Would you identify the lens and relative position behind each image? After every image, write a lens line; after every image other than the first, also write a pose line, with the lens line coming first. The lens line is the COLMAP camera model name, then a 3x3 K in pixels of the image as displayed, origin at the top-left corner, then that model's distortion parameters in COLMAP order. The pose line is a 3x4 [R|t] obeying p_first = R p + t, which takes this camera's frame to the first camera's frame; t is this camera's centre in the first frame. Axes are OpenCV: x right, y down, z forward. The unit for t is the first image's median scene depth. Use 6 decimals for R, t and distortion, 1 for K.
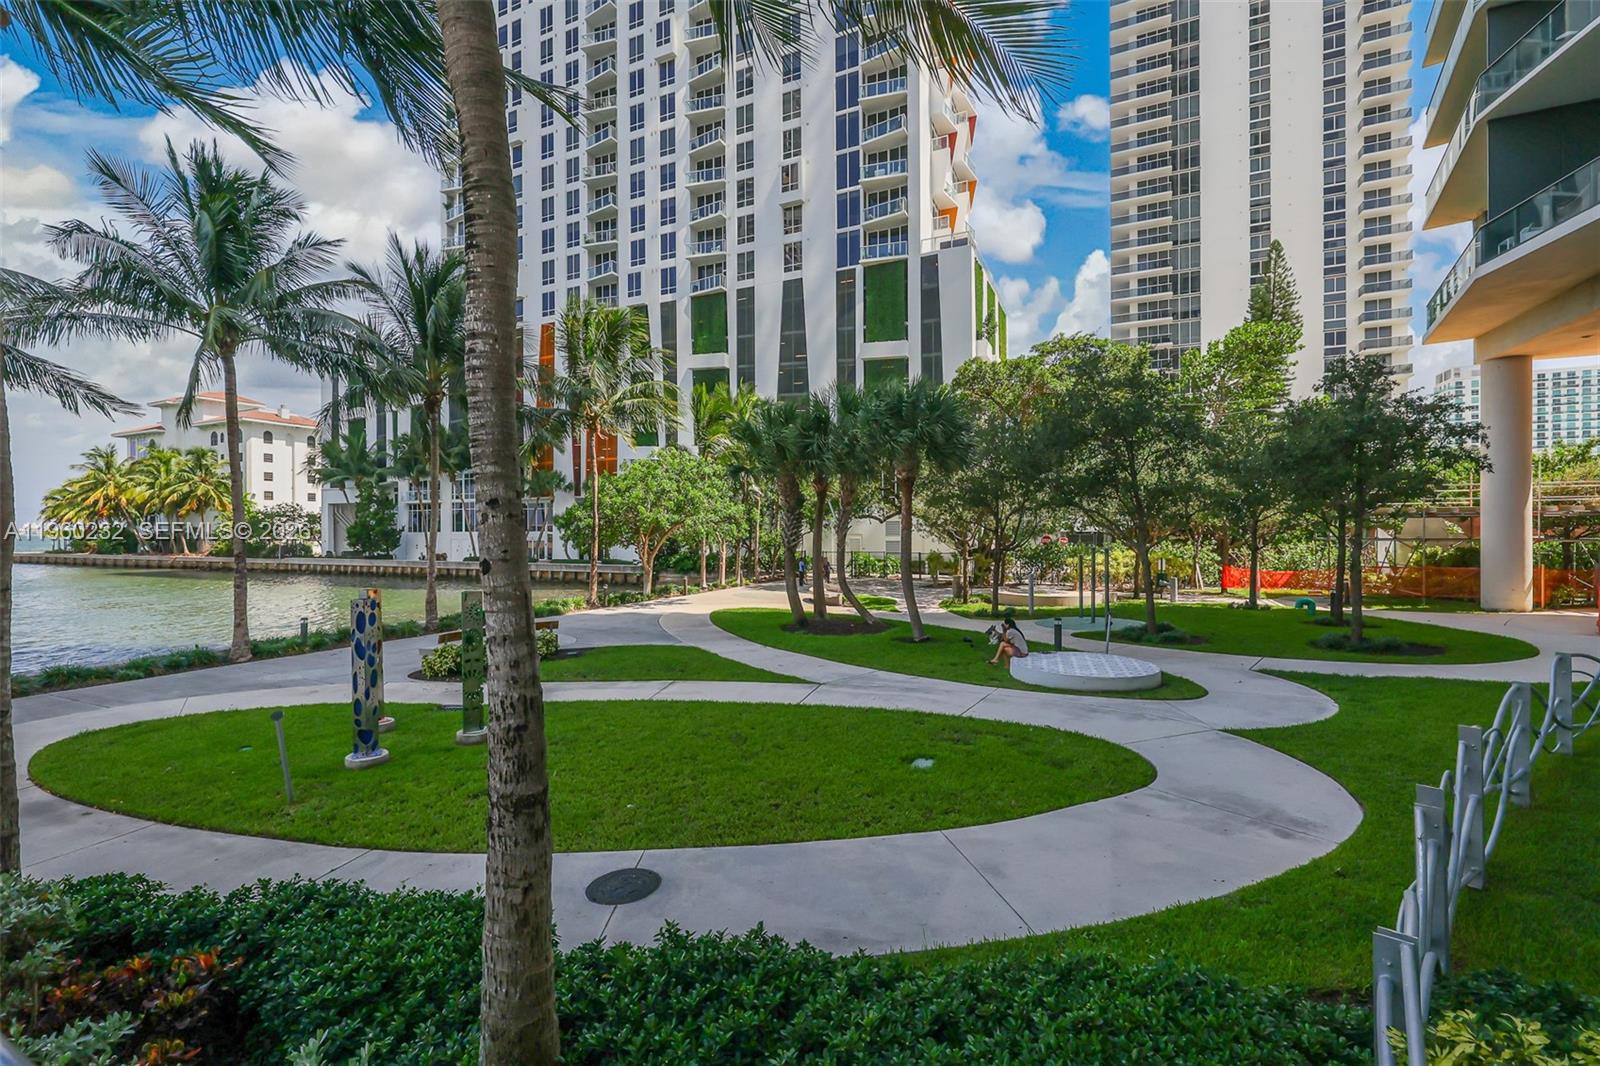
lens RADIAL K [[720.1, 0, 803.8], [0, 720.1, 536.1], [0, 0, 1]] dist [0.001564, -0.000888]
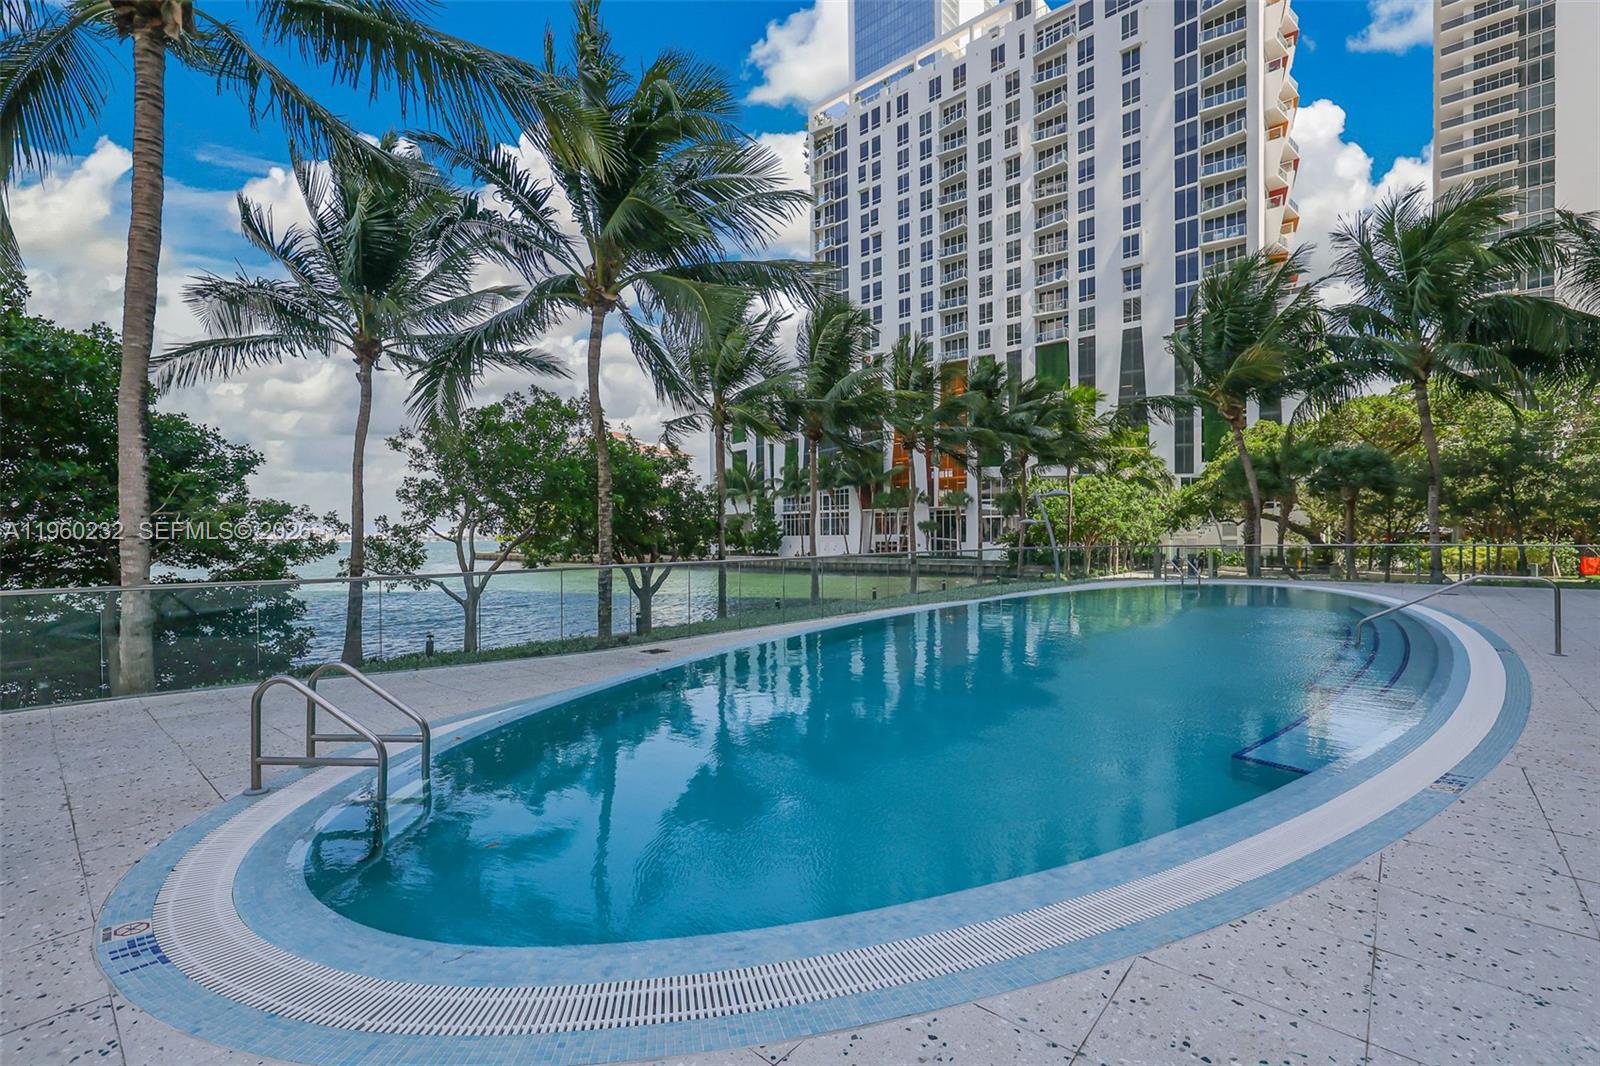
lens RADIAL K [[720.1, 0, 789.1], [0, 720.1, 546.4], [0, 0, 1]] dist [0.001564, -0.000888]
pose [[0.952243, 0.001268, -0.305337, -0.177572], [0.000293, 0.999987, 0.005068, 0.007793], [0.305340, -0.004916, 0.952231, -0.315084]]
